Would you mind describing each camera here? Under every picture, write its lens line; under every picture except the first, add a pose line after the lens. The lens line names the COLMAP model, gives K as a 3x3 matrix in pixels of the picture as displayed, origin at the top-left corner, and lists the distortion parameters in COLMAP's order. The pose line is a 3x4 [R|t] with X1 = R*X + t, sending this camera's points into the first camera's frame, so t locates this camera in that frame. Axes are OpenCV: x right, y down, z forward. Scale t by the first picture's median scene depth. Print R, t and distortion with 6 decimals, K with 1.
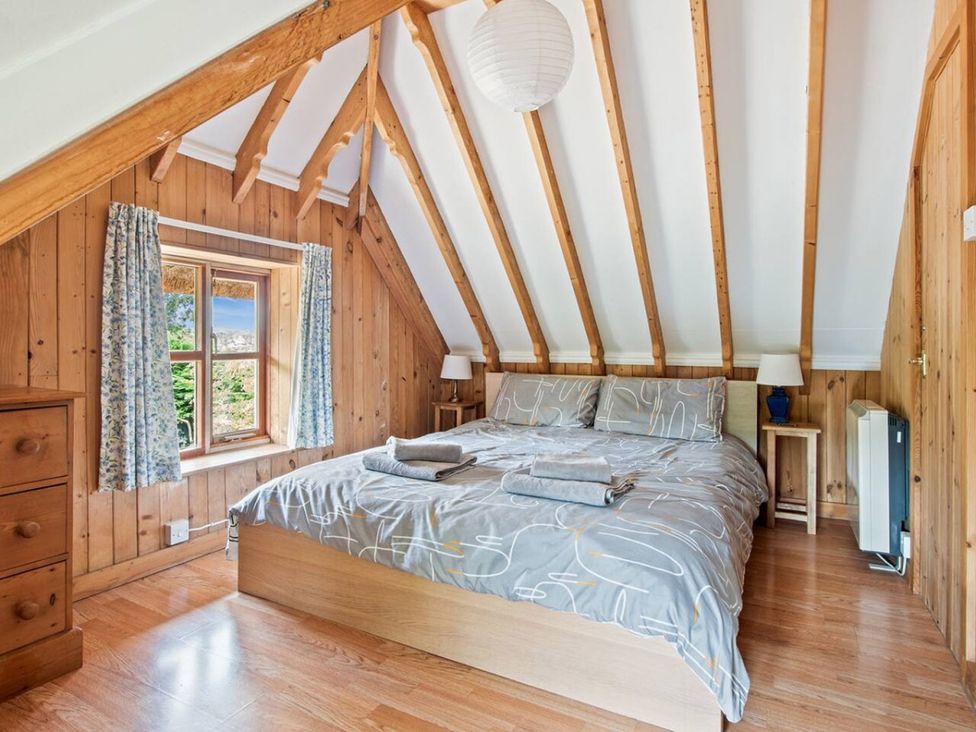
lens RADIAL K [[555.7, 0, 486.3], [0, 555.7, 339.5], [0, 0, 1]] dist [-0.010488, 0.001820]
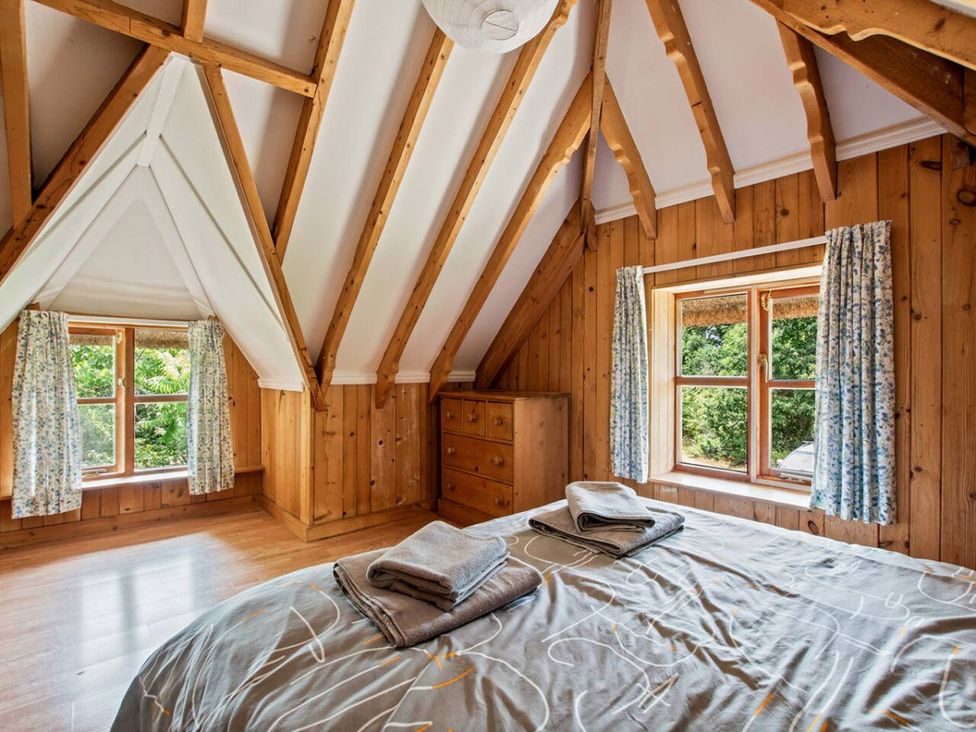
lens RADIAL K [[486.8, 0, 488.0], [0, 486.8, 374.3], [0, 0, 1]] dist [-0.024562, 0.001479]
pose [[-0.371678, 0.005794, -0.928344, 0.474754], [0.004984, 0.999979, 0.004245, 0.009157], [0.928348, -0.003049, -0.371699, 0.917971]]
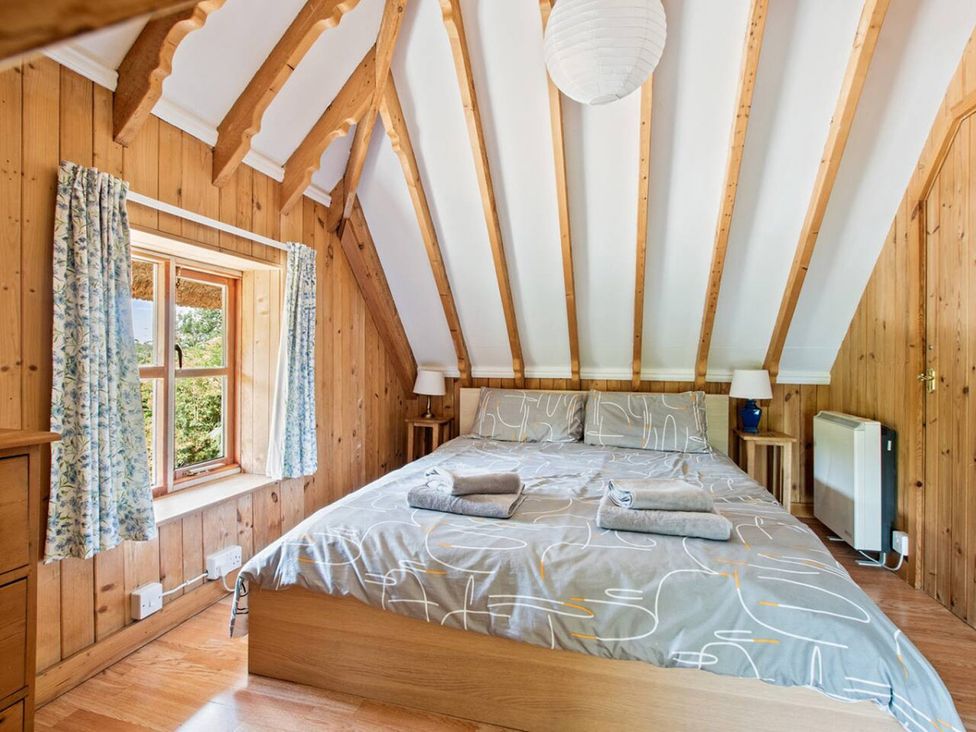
lens RADIAL K [[492.8, 0, 487.7], [0, 492.8, 355.2], [0, 0, 1]] dist [-0.007751, 0.000625]
pose [[0.973133, 0.006678, 0.230146, -0.225859], [-0.007004, 0.999975, 0.000599, 0.000609], [-0.230136, -0.002195, 0.973156, 0.197970]]
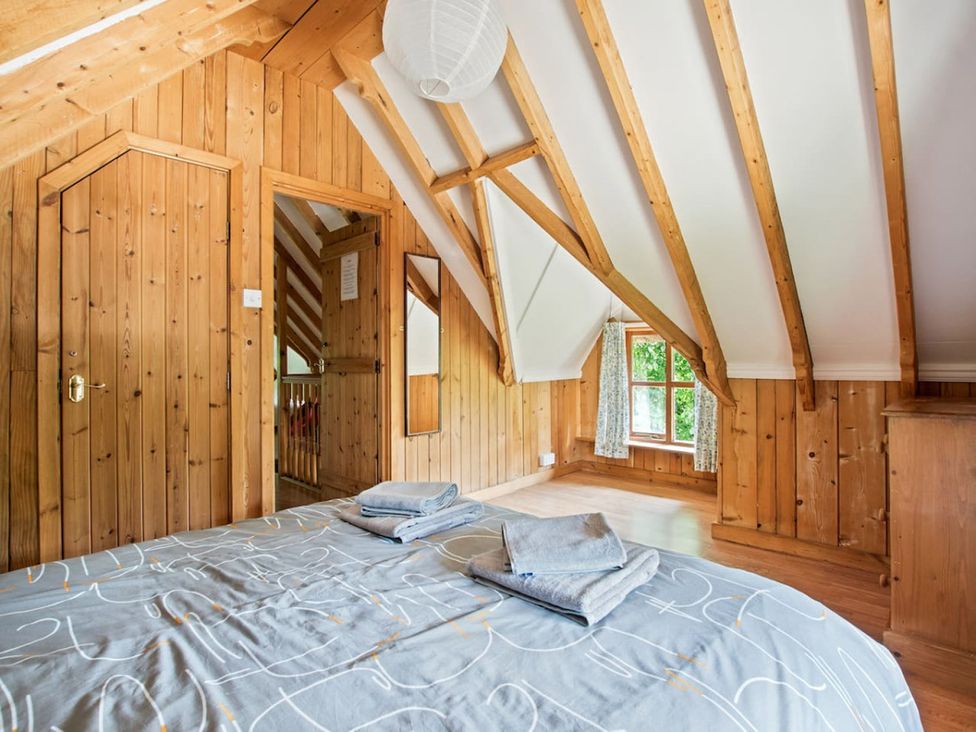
lens RADIAL K [[488.4, 0, 488.0], [0, 488.4, 366.0], [0, 0, 1]] dist [0.002511, -0.016179]
pose [[-0.959453, 0.003082, 0.281852, -0.160148], [0.005254, 0.999962, 0.006951, 0.000315], [-0.281820, 0.008150, -0.959433, 1.280237]]
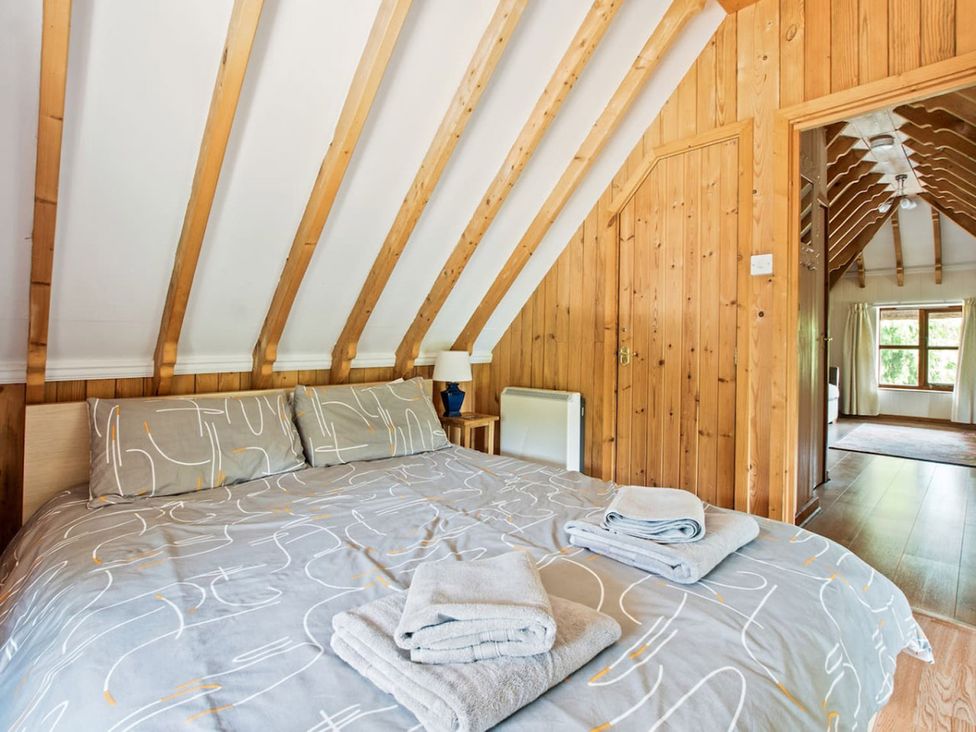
lens RADIAL K [[494.8, 0, 483.3], [0, 494.8, 331.6], [0, 0, 1]] dist [-0.015349, 0.000659]
pose [[0.312577, 0.015279, 0.949770, -0.392743], [-0.003223, 0.999882, -0.015024, 0.003113], [-0.949887, 0.001635, 0.312589, 0.734700]]
